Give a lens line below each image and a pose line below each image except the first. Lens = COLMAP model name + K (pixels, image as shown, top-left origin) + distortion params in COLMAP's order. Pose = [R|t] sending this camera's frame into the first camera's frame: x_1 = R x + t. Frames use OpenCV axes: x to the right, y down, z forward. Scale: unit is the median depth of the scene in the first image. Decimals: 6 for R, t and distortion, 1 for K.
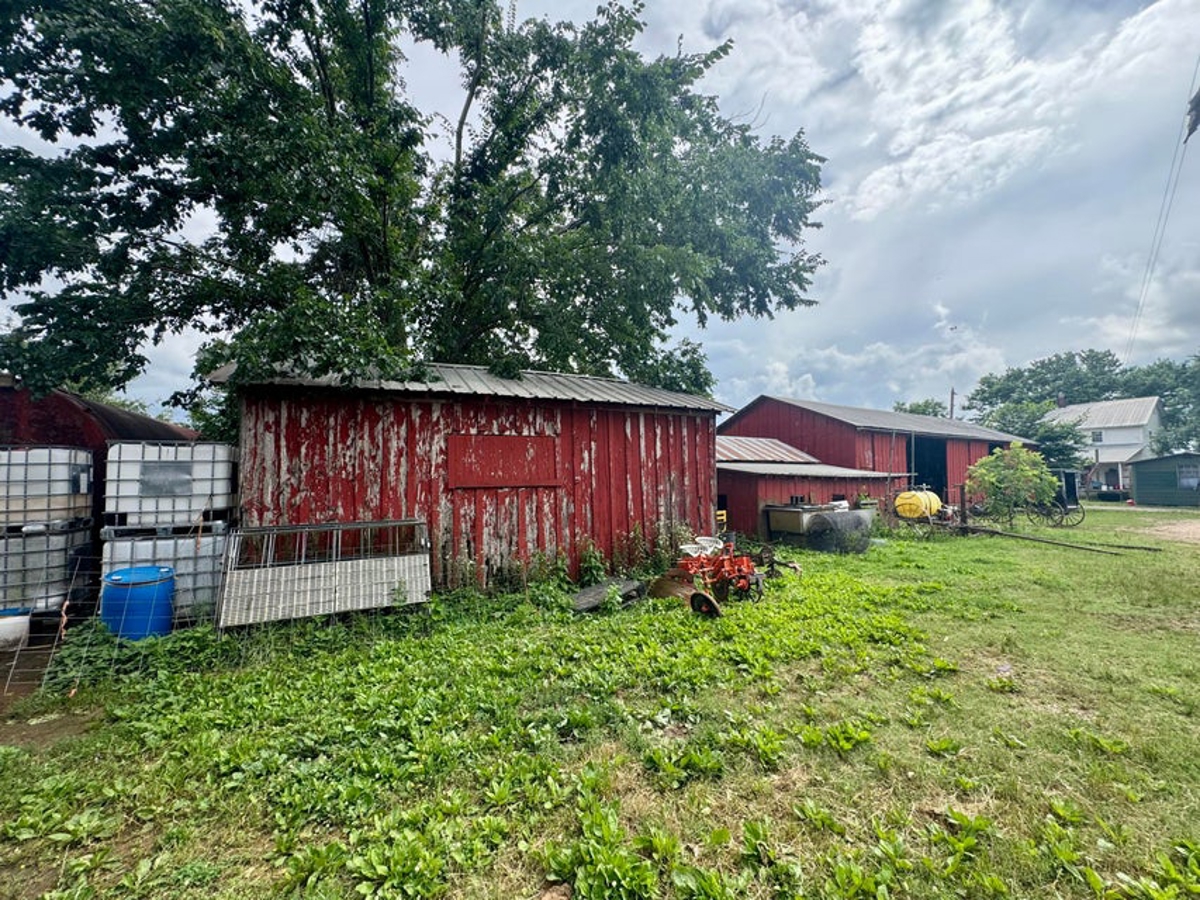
lens RADIAL K [[494.3, 0, 597.3], [0, 494.3, 445.1], [0, 0, 1]] dist [-0.000613, -0.000313]
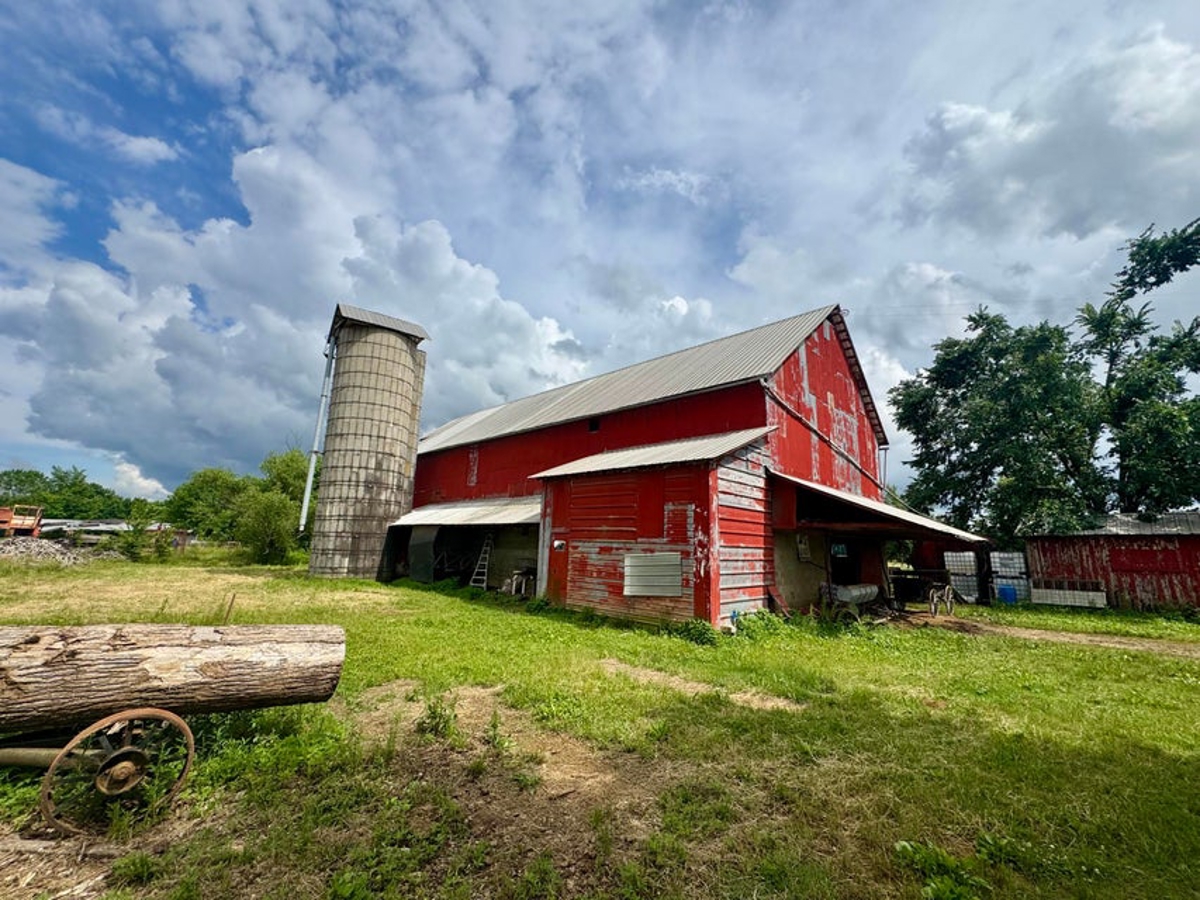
lens RADIAL K [[494.3, 0, 597.3], [0, 494.3, 445.1], [0, 0, 1]] dist [-0.000613, -0.000313]
pose [[0.294450, -0.178196, -0.938907, 1.737379], [0.033344, 0.983779, -0.176256, -0.230194], [0.955085, 0.020592, 0.295615, -2.852201]]
